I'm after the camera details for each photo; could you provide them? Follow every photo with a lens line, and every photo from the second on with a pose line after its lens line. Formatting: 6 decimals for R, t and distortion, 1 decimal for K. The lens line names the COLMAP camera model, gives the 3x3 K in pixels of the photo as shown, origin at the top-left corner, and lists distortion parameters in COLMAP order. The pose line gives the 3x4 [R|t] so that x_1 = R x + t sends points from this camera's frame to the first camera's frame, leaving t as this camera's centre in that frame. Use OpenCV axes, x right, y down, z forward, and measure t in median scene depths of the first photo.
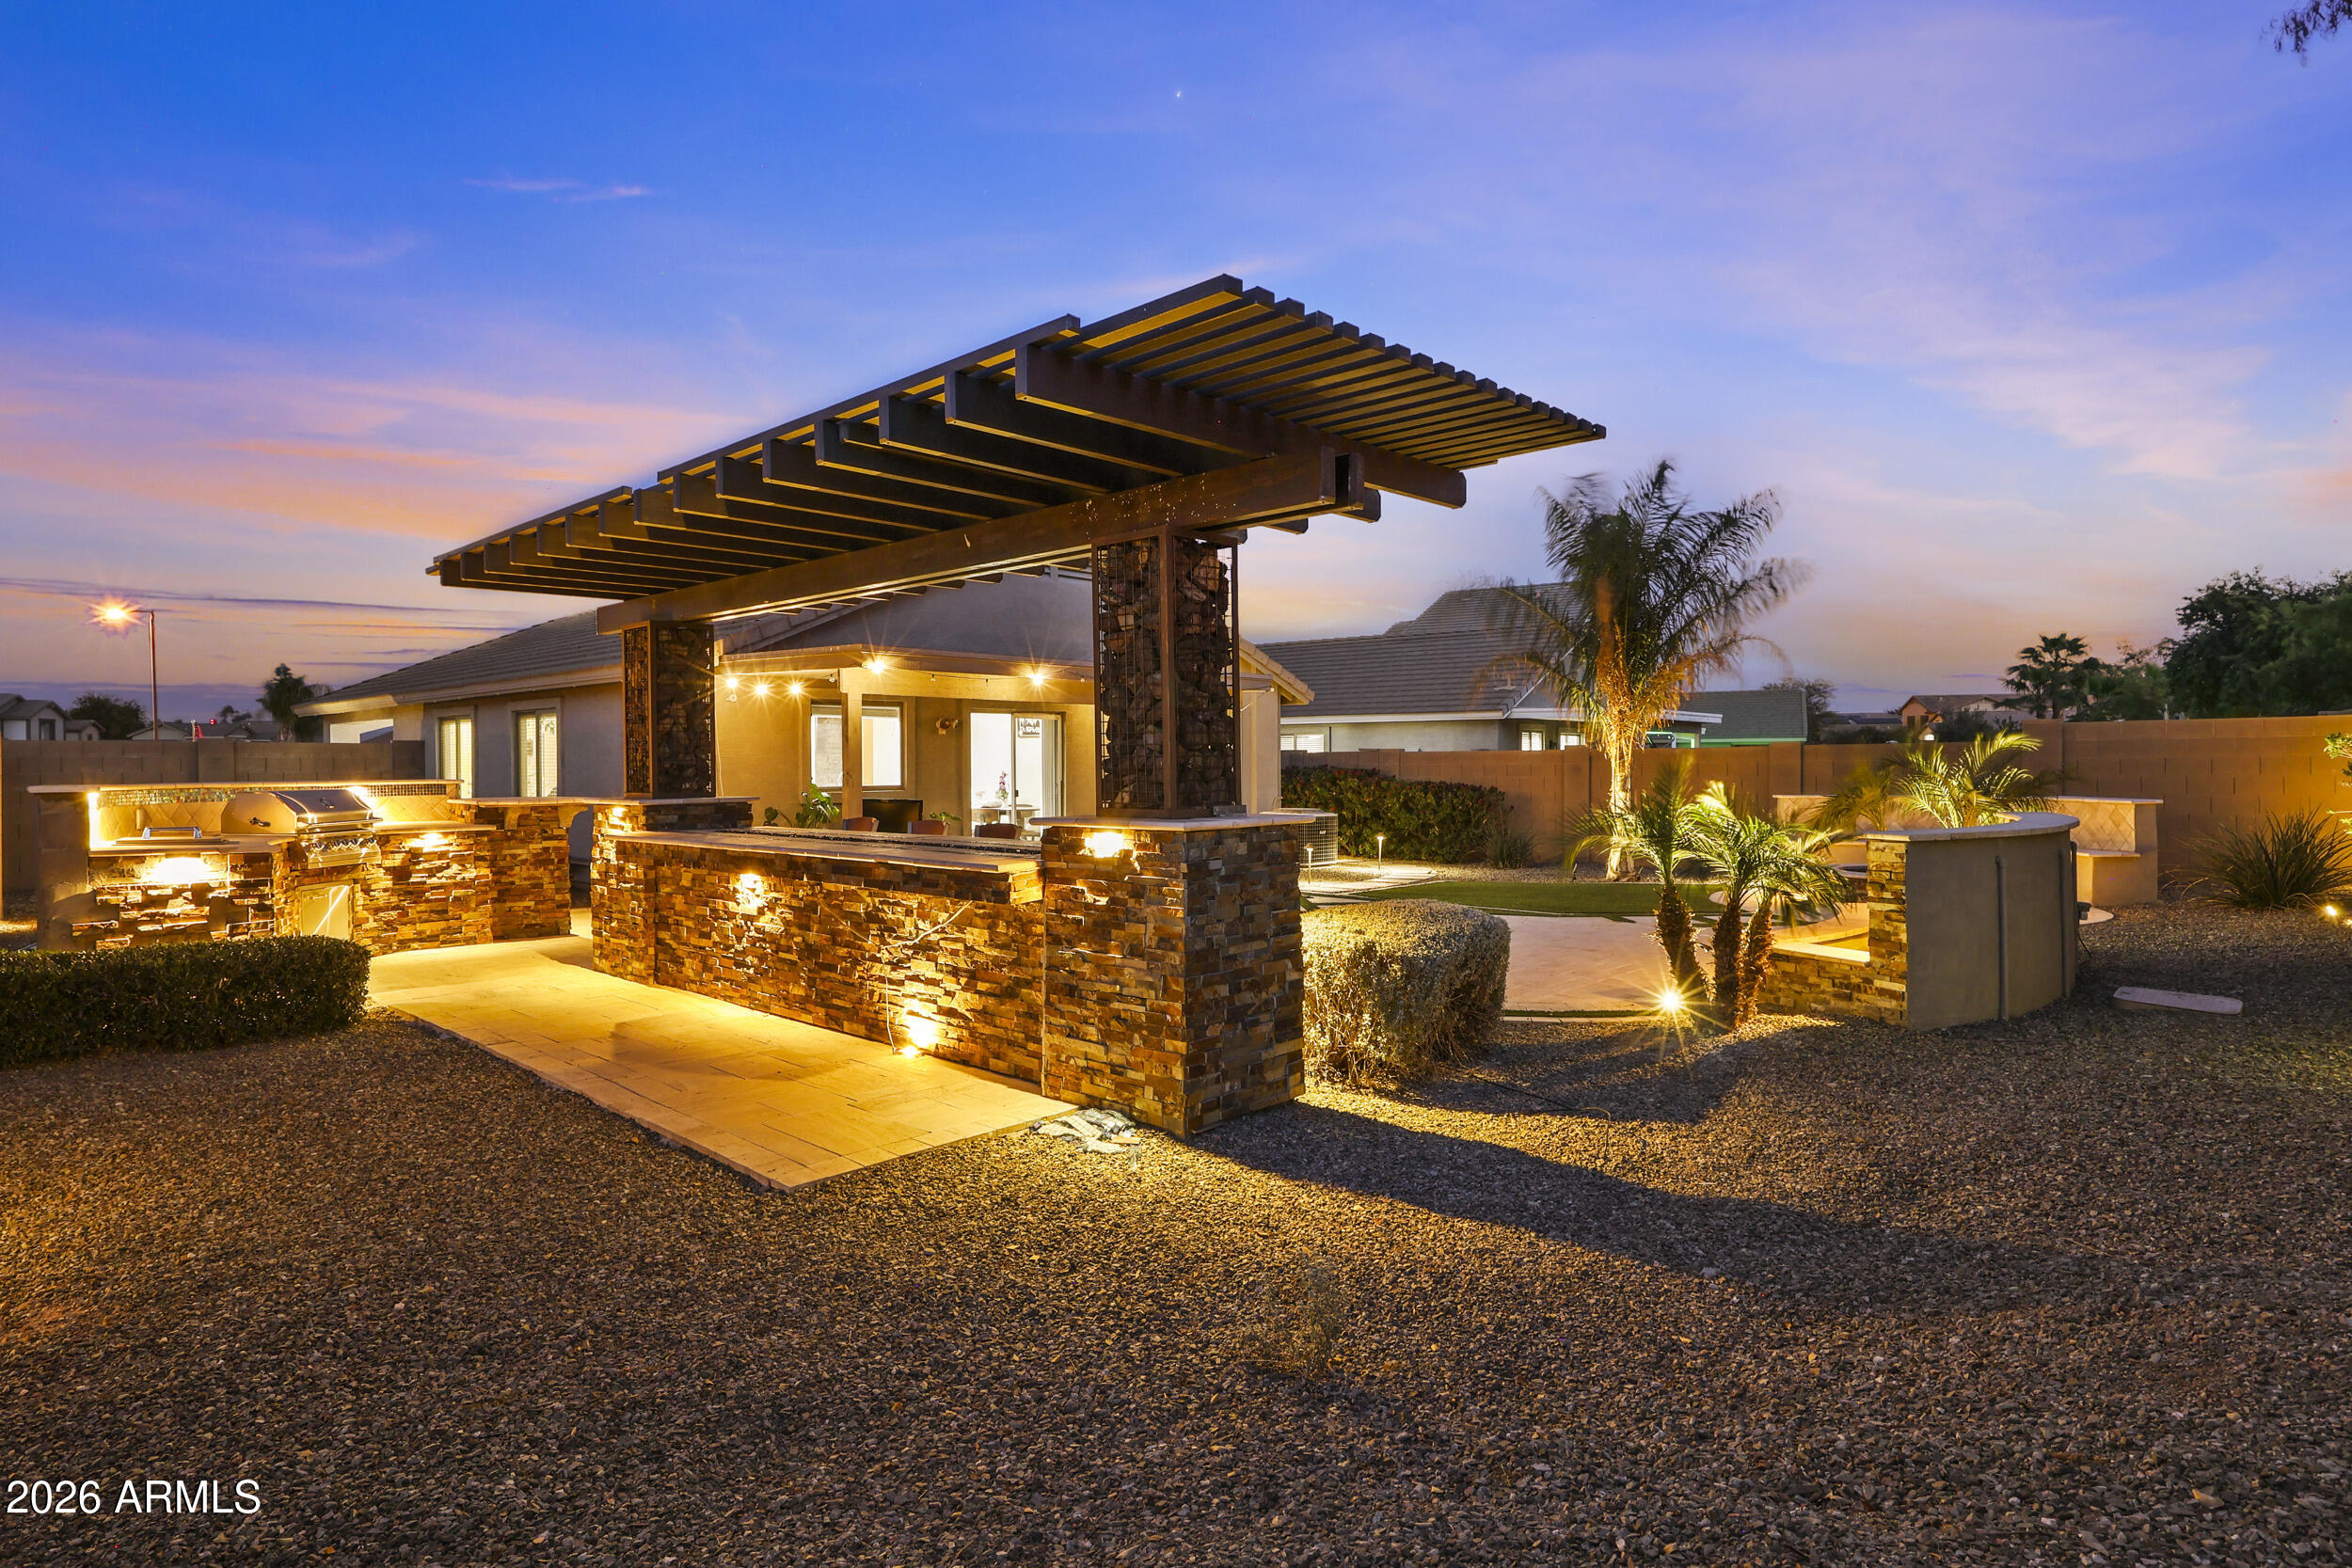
lens RADIAL K [[1264.5, 0, 1176.0], [0, 1264.5, 784.0], [0, 0, 1]] dist [0.000593, 0.000043]
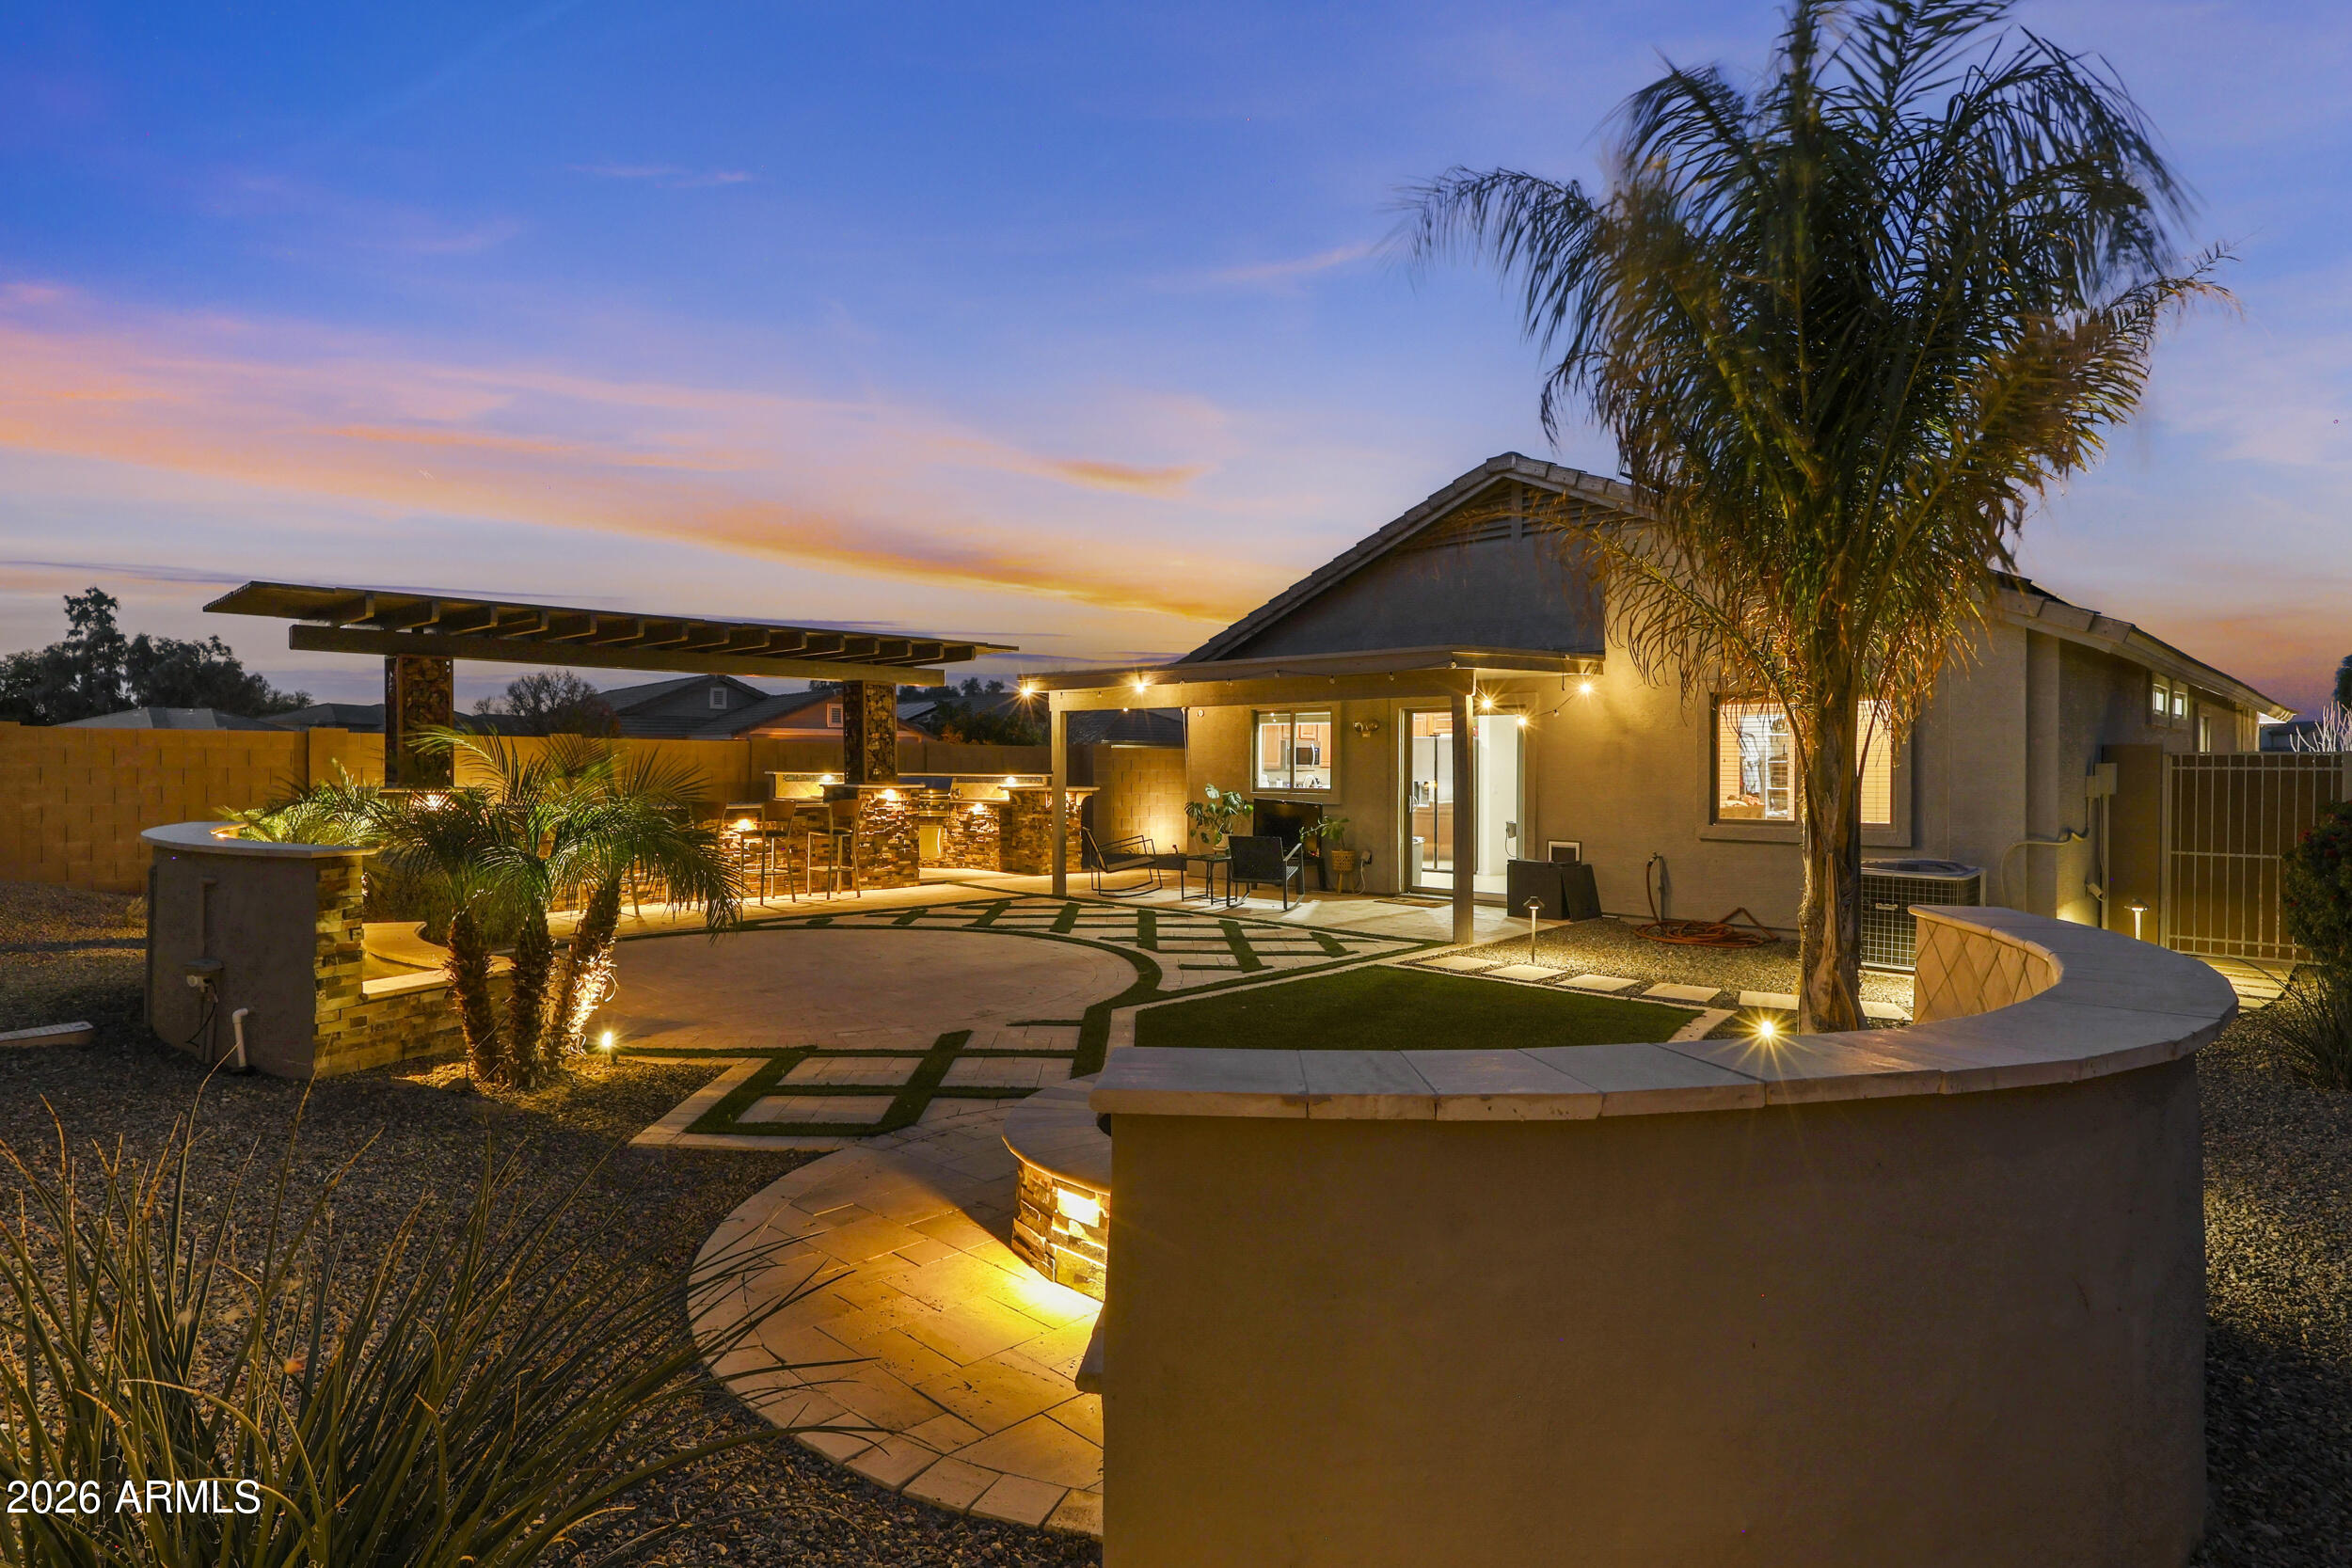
lens RADIAL K [[1264.5, 0, 1176.0], [0, 1264.5, 784.0], [0, 0, 1]] dist [0.000593, 0.000043]
pose [[-0.011138, 0.021003, -0.999717, 1.133992], [-0.020127, 0.999572, 0.021224, -0.030550], [0.999735, 0.020357, -0.010711, 1.264141]]
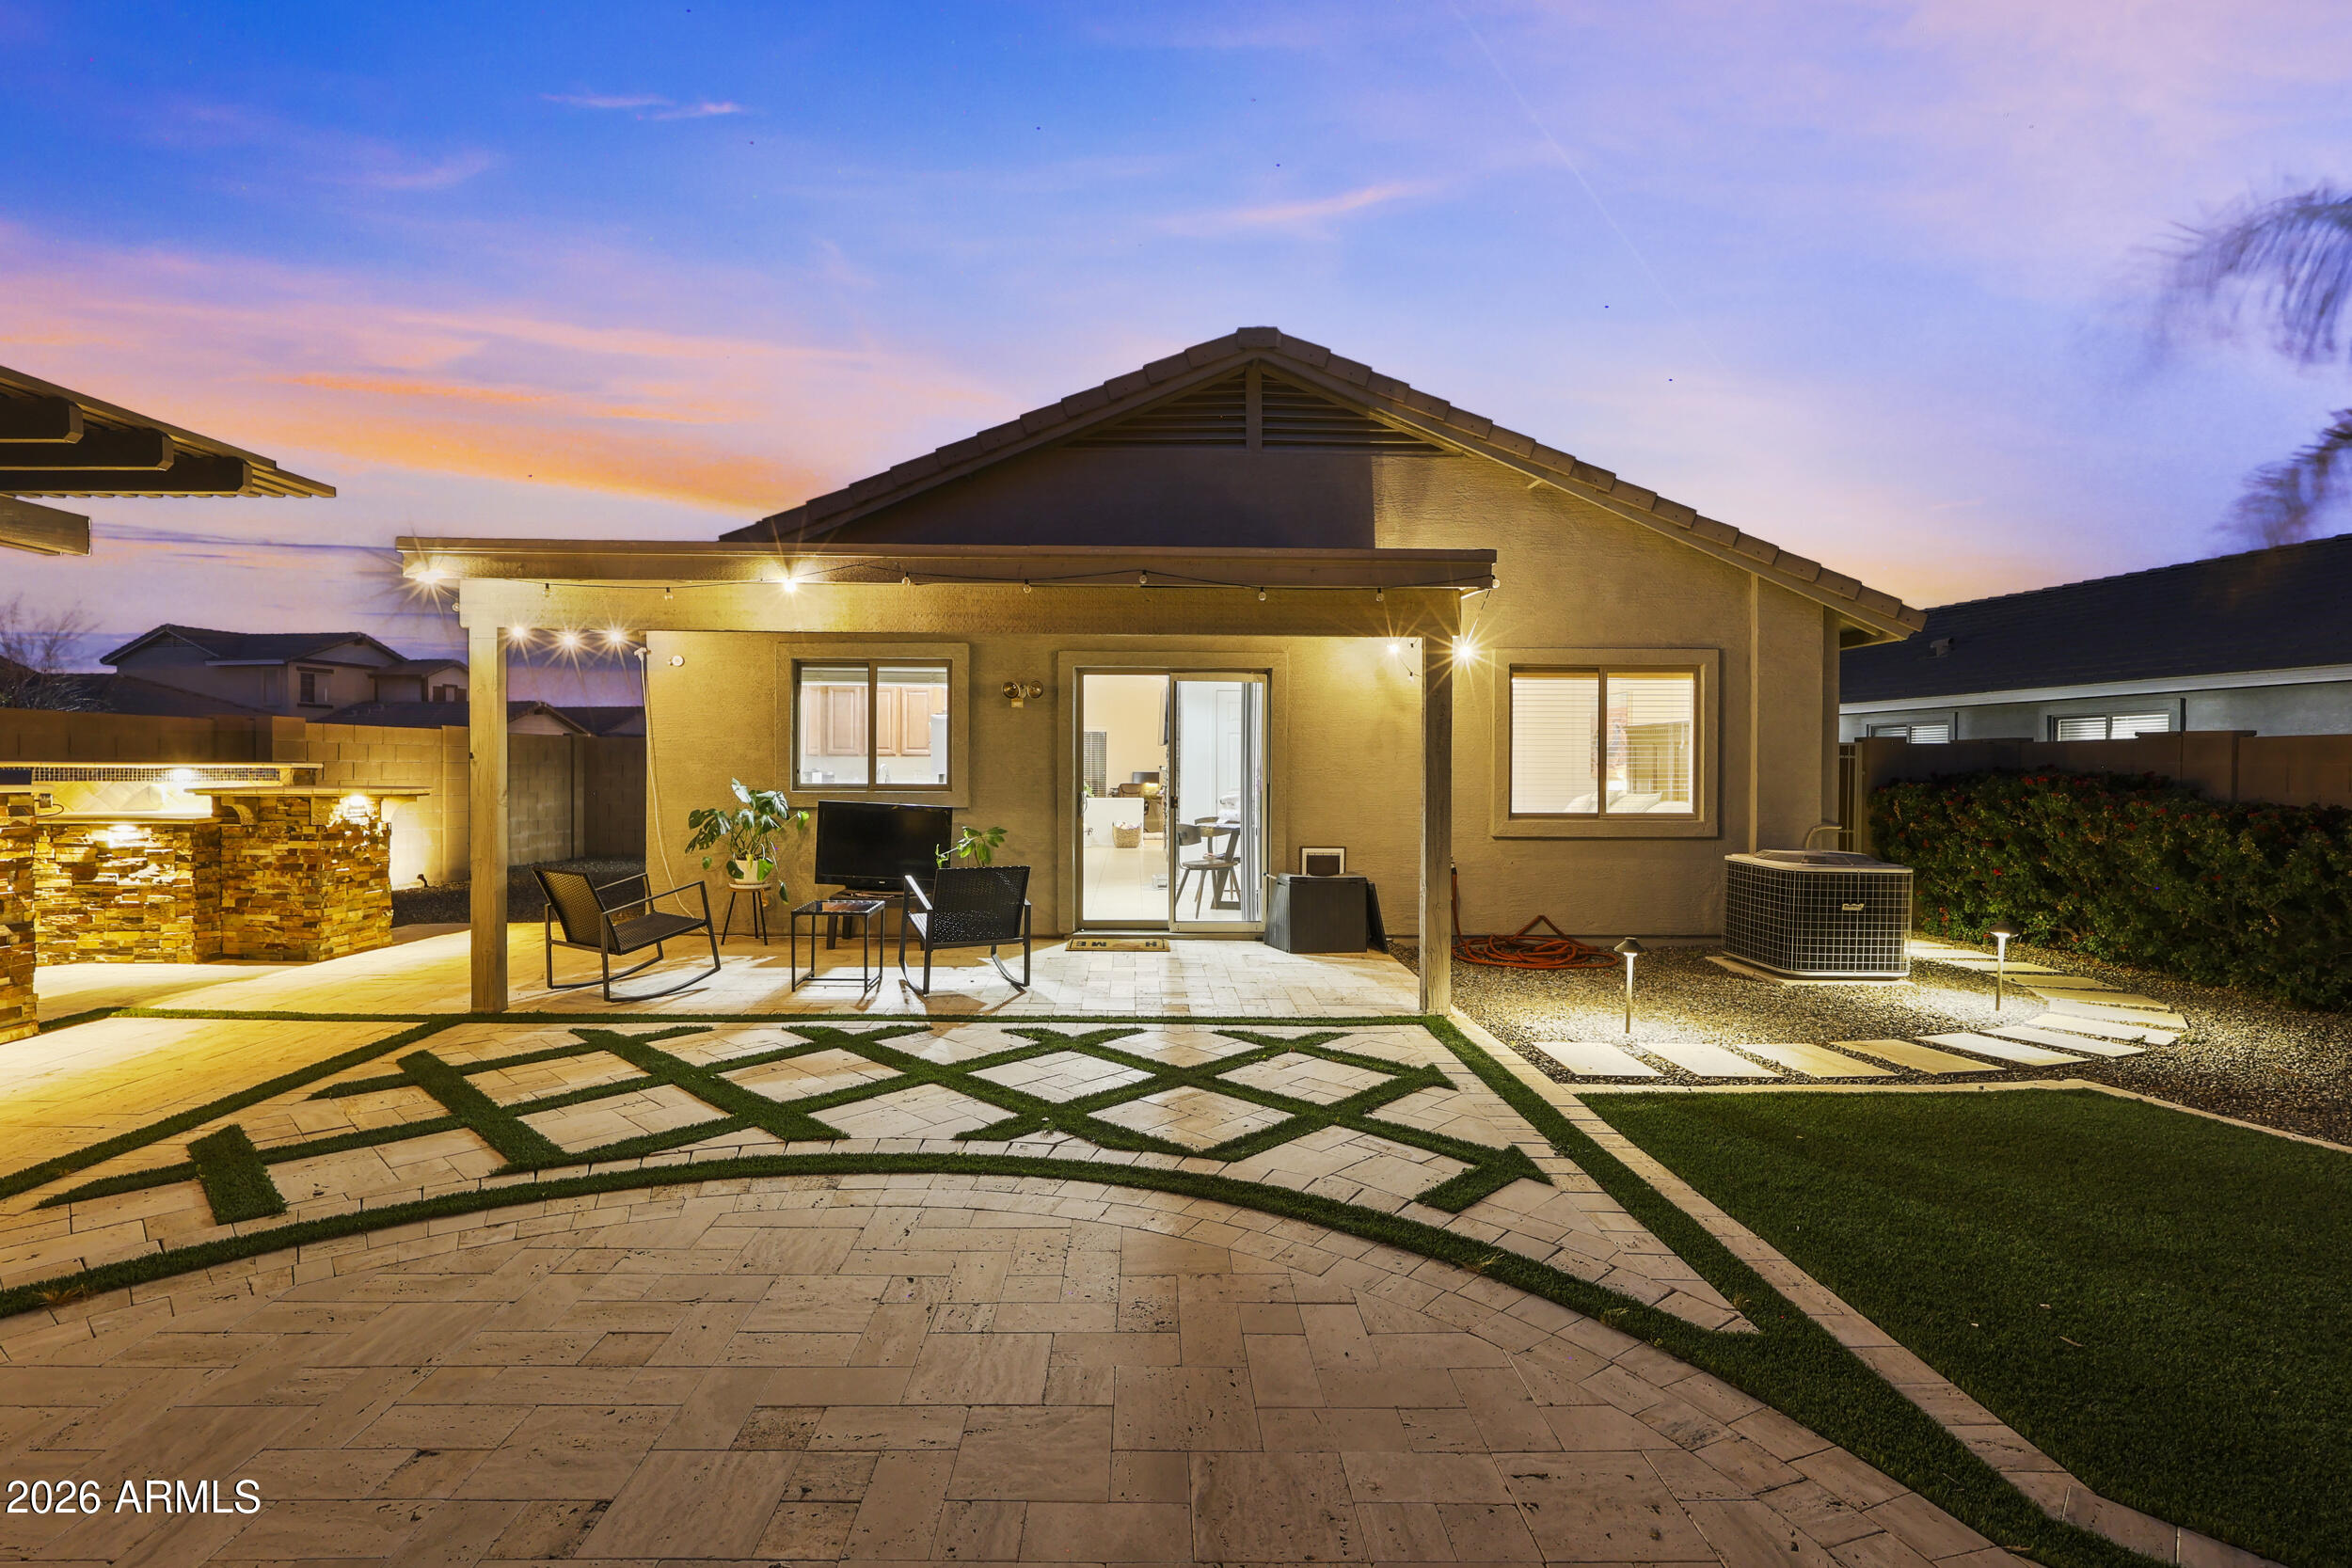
lens RADIAL K [[1088.0, 0, 1176.0], [0, 1088.0, 784.0], [0, 0, 1]] dist [-0.001344, -0.000541]
pose [[0.701107, 0.019870, -0.712779, 0.397680], [-0.020868, 0.999755, 0.007343, -0.007551], [0.712751, 0.009726, 0.701350, 0.971452]]
